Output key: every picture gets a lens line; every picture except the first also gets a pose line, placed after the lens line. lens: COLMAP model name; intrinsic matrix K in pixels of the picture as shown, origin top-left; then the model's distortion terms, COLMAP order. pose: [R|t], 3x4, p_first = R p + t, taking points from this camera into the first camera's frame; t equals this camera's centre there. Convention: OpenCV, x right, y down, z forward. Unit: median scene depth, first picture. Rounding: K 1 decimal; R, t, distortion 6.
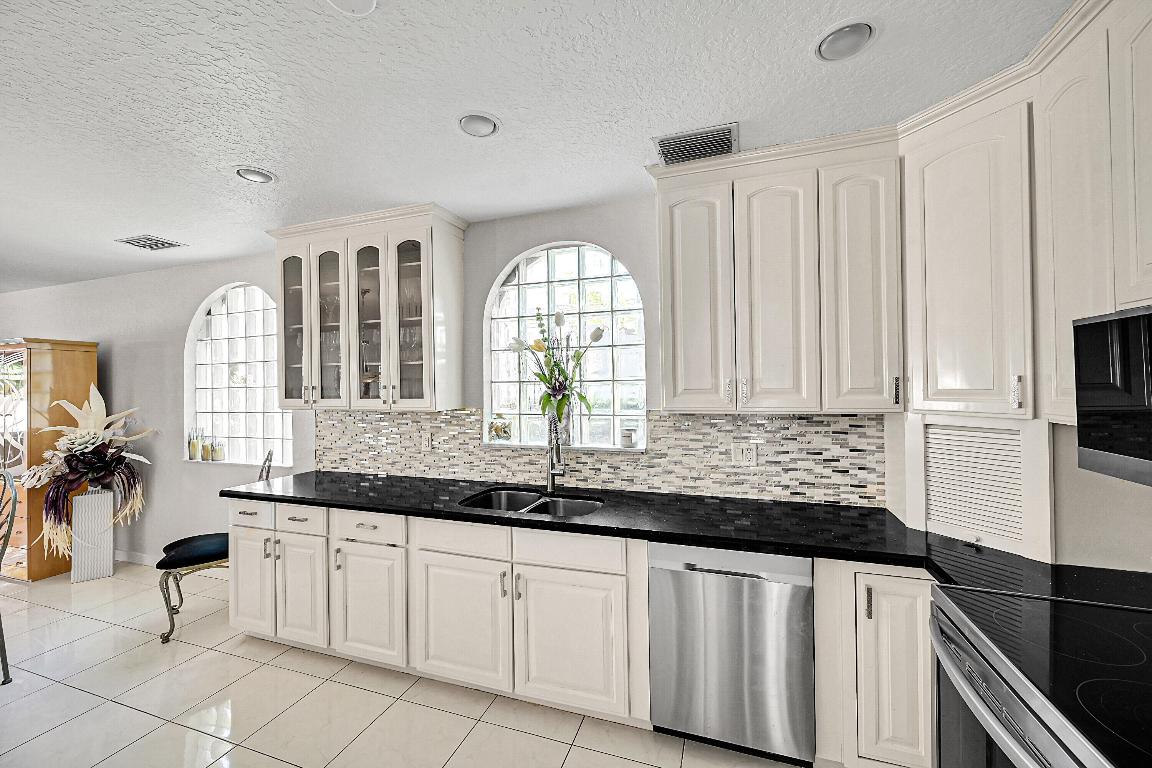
lens RADIAL K [[452.5, 0, 566.0], [0, 452.5, 381.7], [0, 0, 1]] dist [-0.000031, -0.000210]
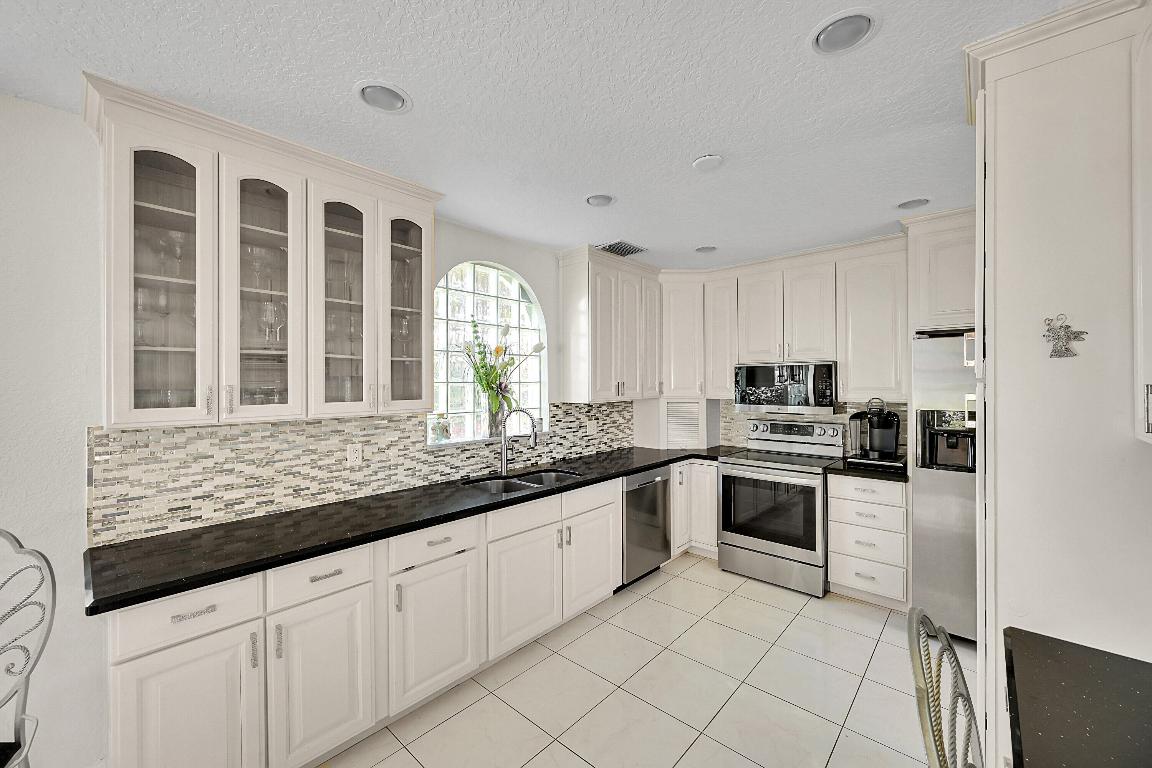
lens RADIAL K [[452.5, 0, 571.7], [0, 452.5, 384.8], [0, 0, 1]] dist [-0.000031, -0.000210]
pose [[0.397266, 0.009030, 0.917659, -0.980987], [-0.001119, 0.999956, -0.009355, 0.016149], [-0.917703, 0.002690, 0.397258, 0.341423]]
